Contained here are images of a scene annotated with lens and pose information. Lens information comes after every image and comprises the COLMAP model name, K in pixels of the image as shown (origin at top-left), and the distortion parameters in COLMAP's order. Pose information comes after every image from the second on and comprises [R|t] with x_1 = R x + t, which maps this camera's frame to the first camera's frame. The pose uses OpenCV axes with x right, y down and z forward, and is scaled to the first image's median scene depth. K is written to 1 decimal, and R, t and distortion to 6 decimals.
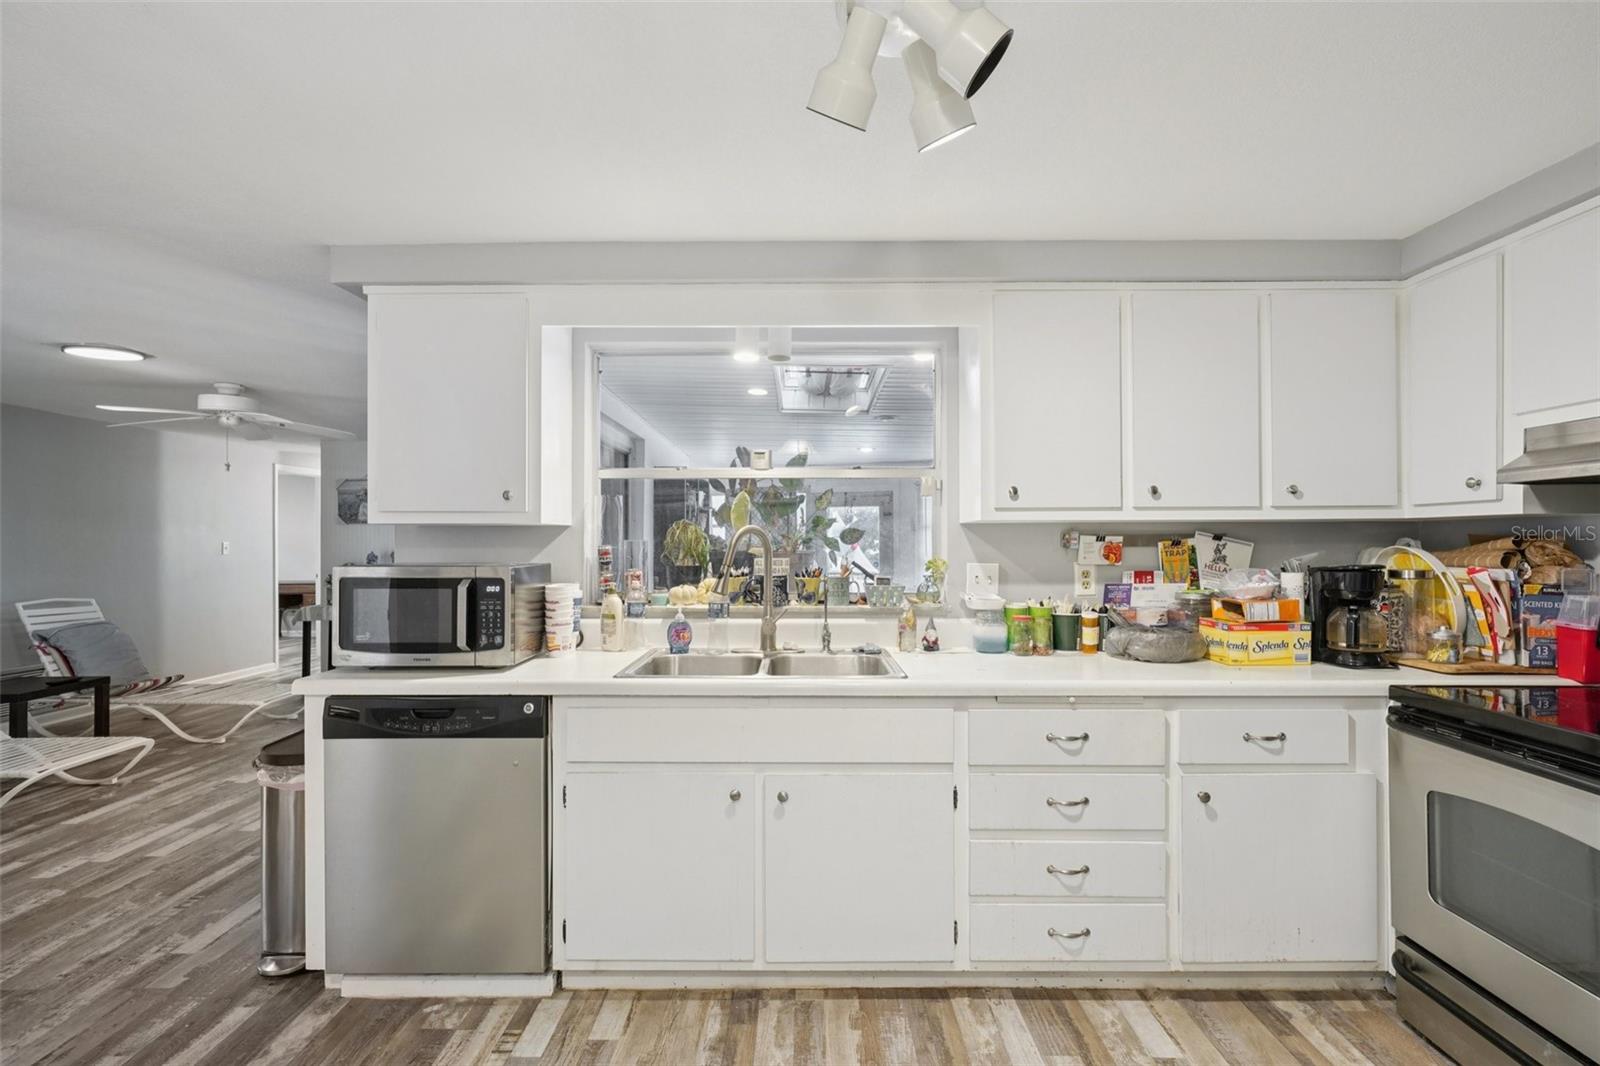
lens RADIAL K [[725.4, 0, 797.6], [0, 725.4, 535.1], [0, 0, 1]] dist [0.001076, 0.001004]
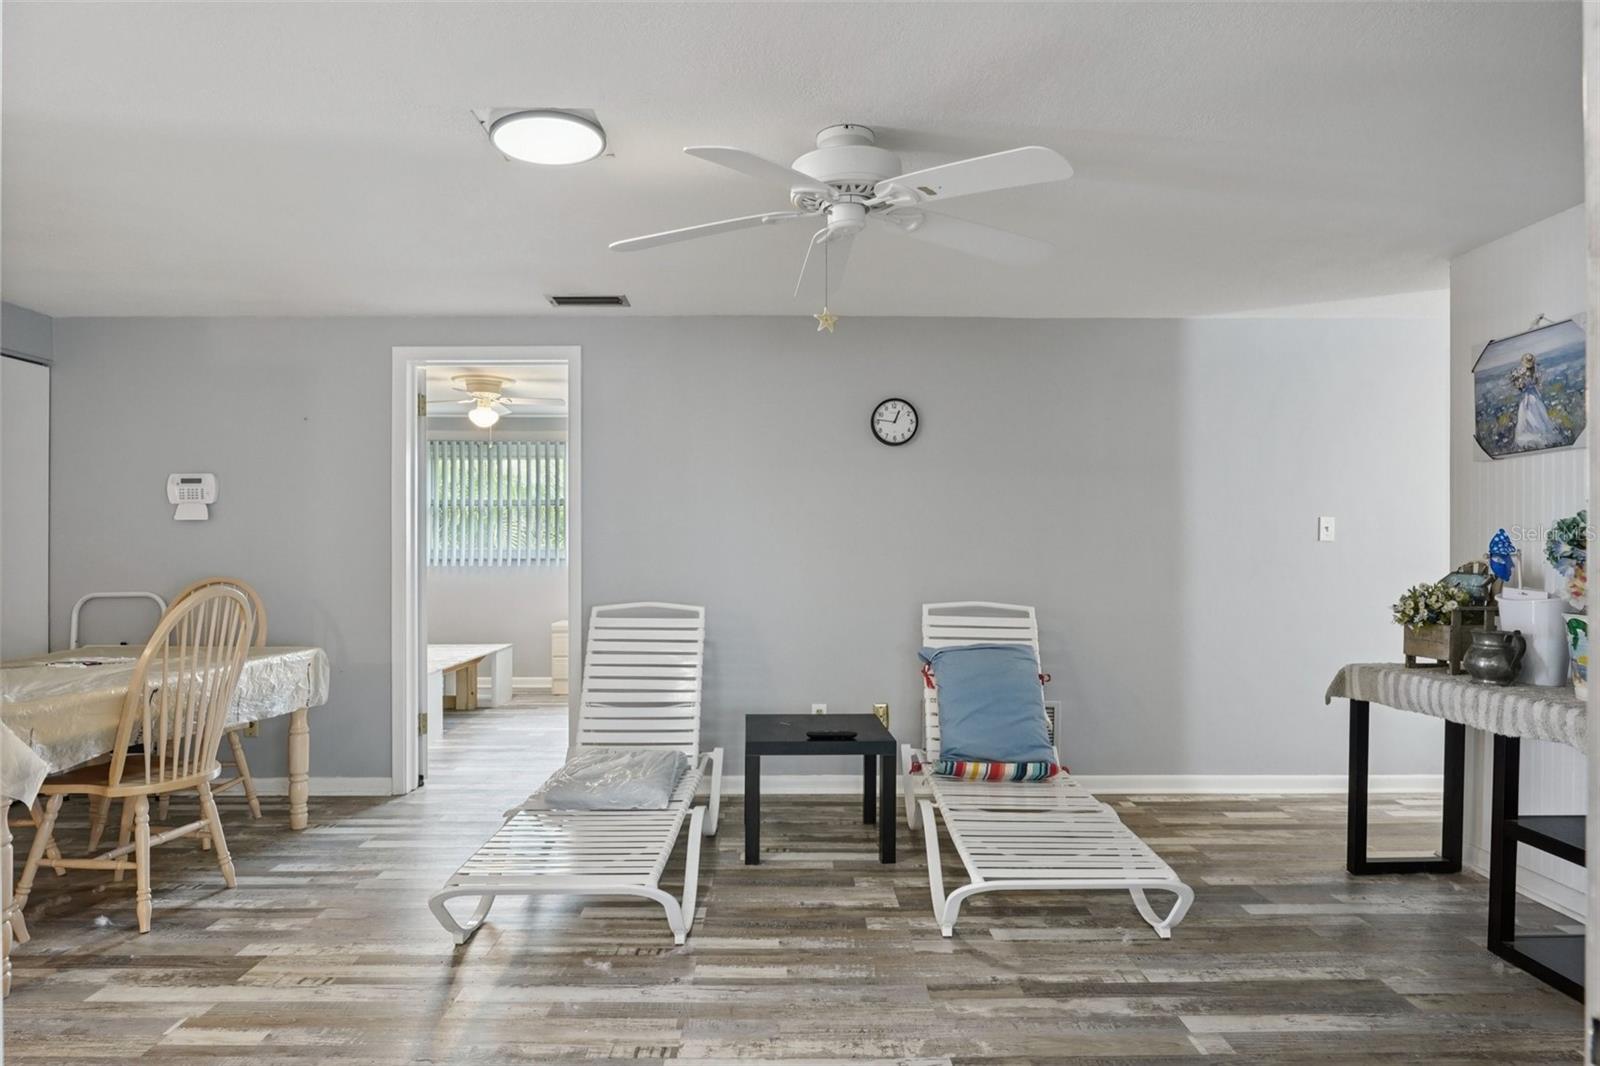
lens RADIAL K [[956.5, 0, 802.9], [0, 956.5, 543.3], [0, 0, 1]] dist [-0.027141, 0.001335]
pose [[0.014036, -0.000231, -0.999901, -0.375208], [0.008260, 0.999966, -0.000115, 0.072126], [0.999867, -0.008257, 0.014038, 1.757786]]
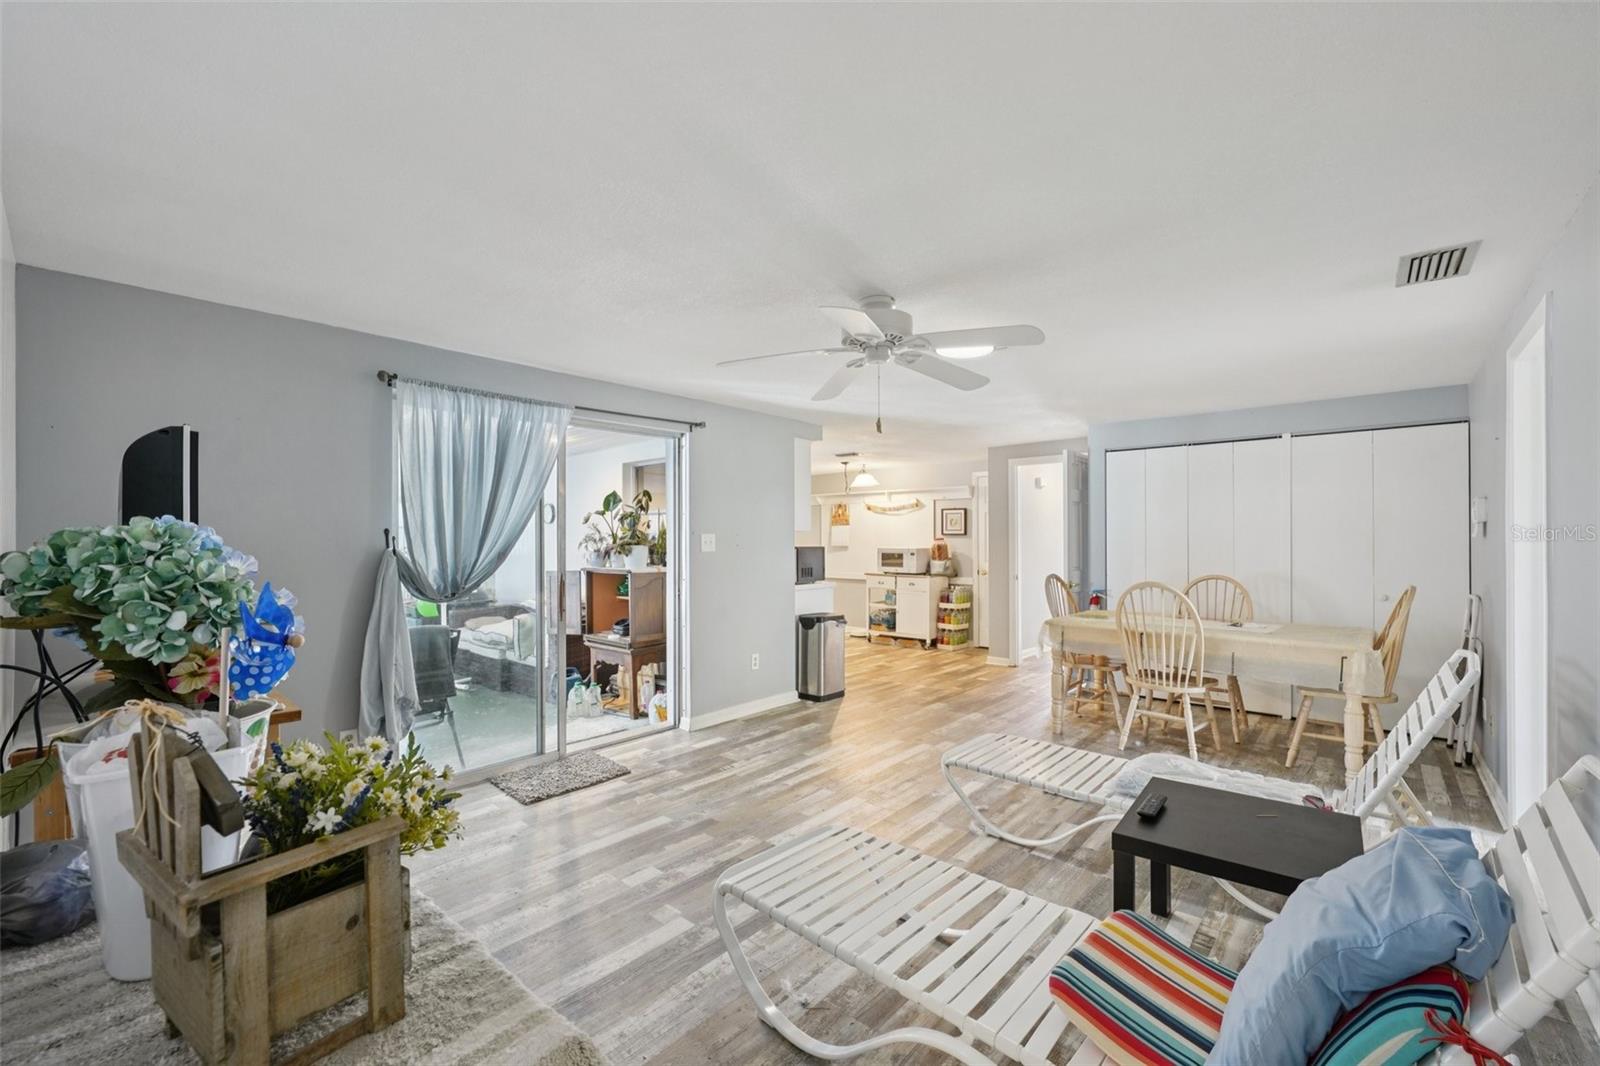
lens RADIAL K [[690.7, 0, 800.0], [0, 690.7, 533.0], [0, 0, 1]] dist [0.000034, -0.000004]
pose [[-0.757532, 0.013840, 0.652651, -2.097557], [-0.000884, 0.999753, -0.022226, 0.045232], [-0.652797, -0.017414, -0.757332, 2.797742]]
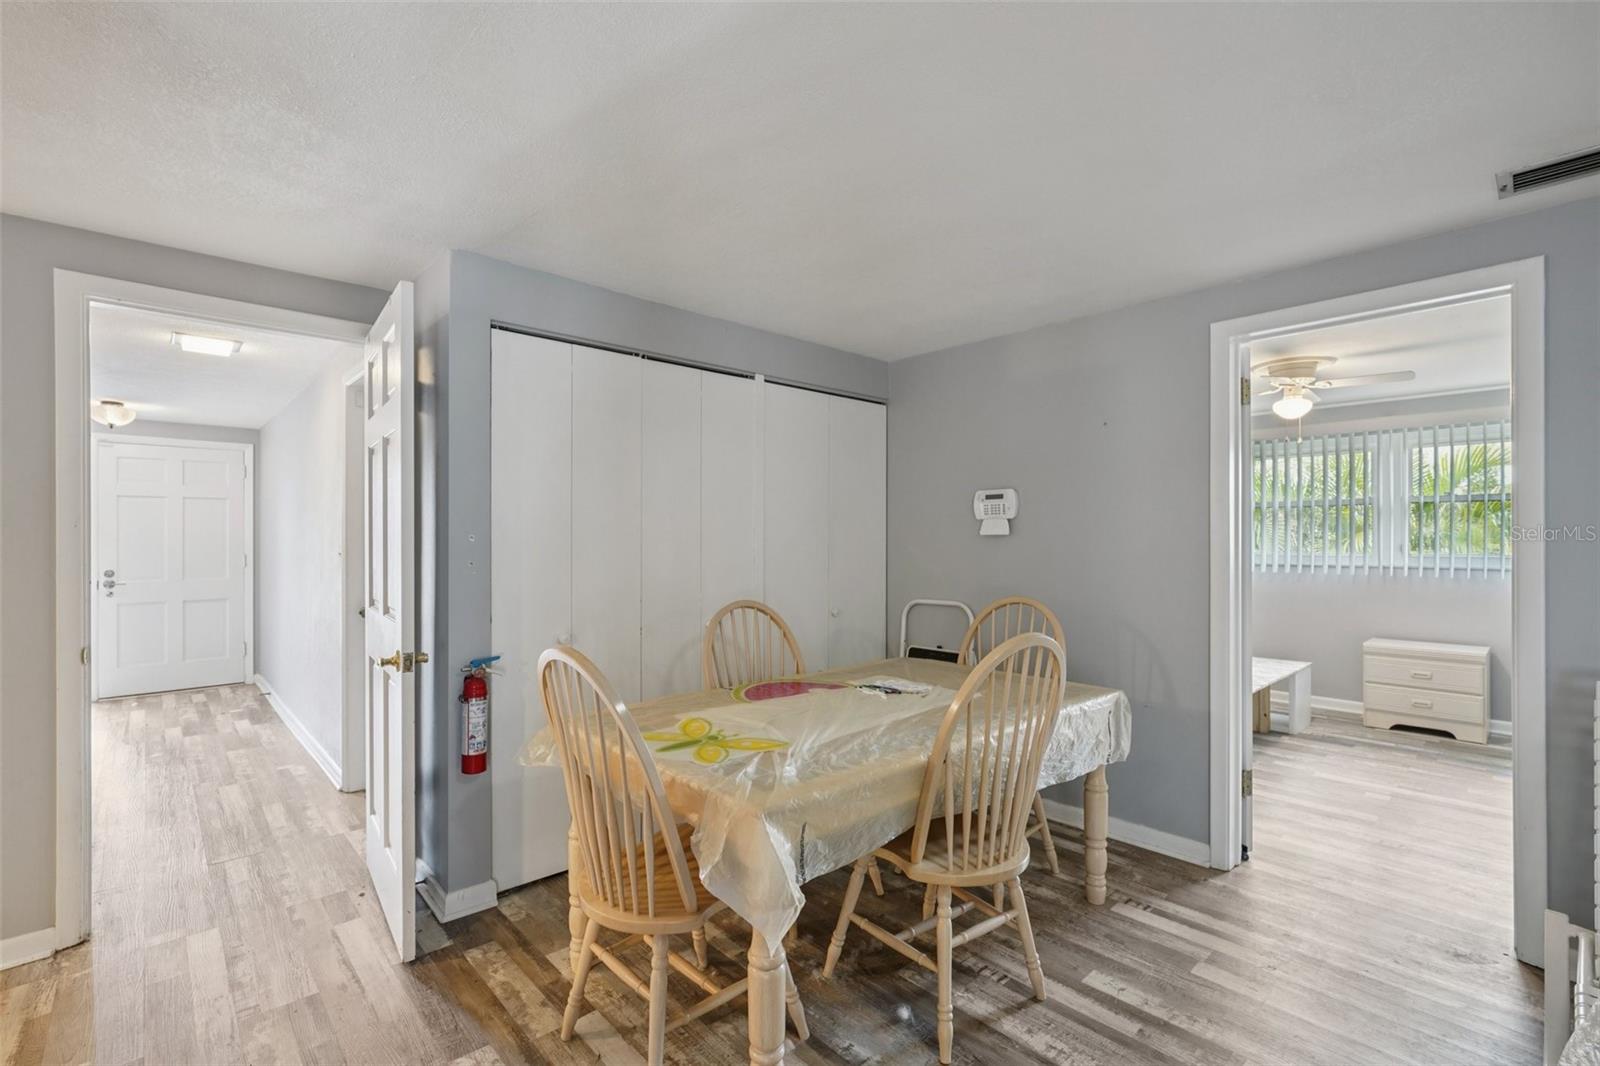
lens RADIAL K [[725.4, 0, 797.6], [0, 725.4, 535.1], [0, 0, 1]] dist [0.001076, 0.001004]
pose [[-0.731565, 0.002088, -0.681769, -0.967481], [0.008455, 0.999946, -0.006011, 0.021253], [0.681720, -0.010162, -0.731543, 1.379172]]
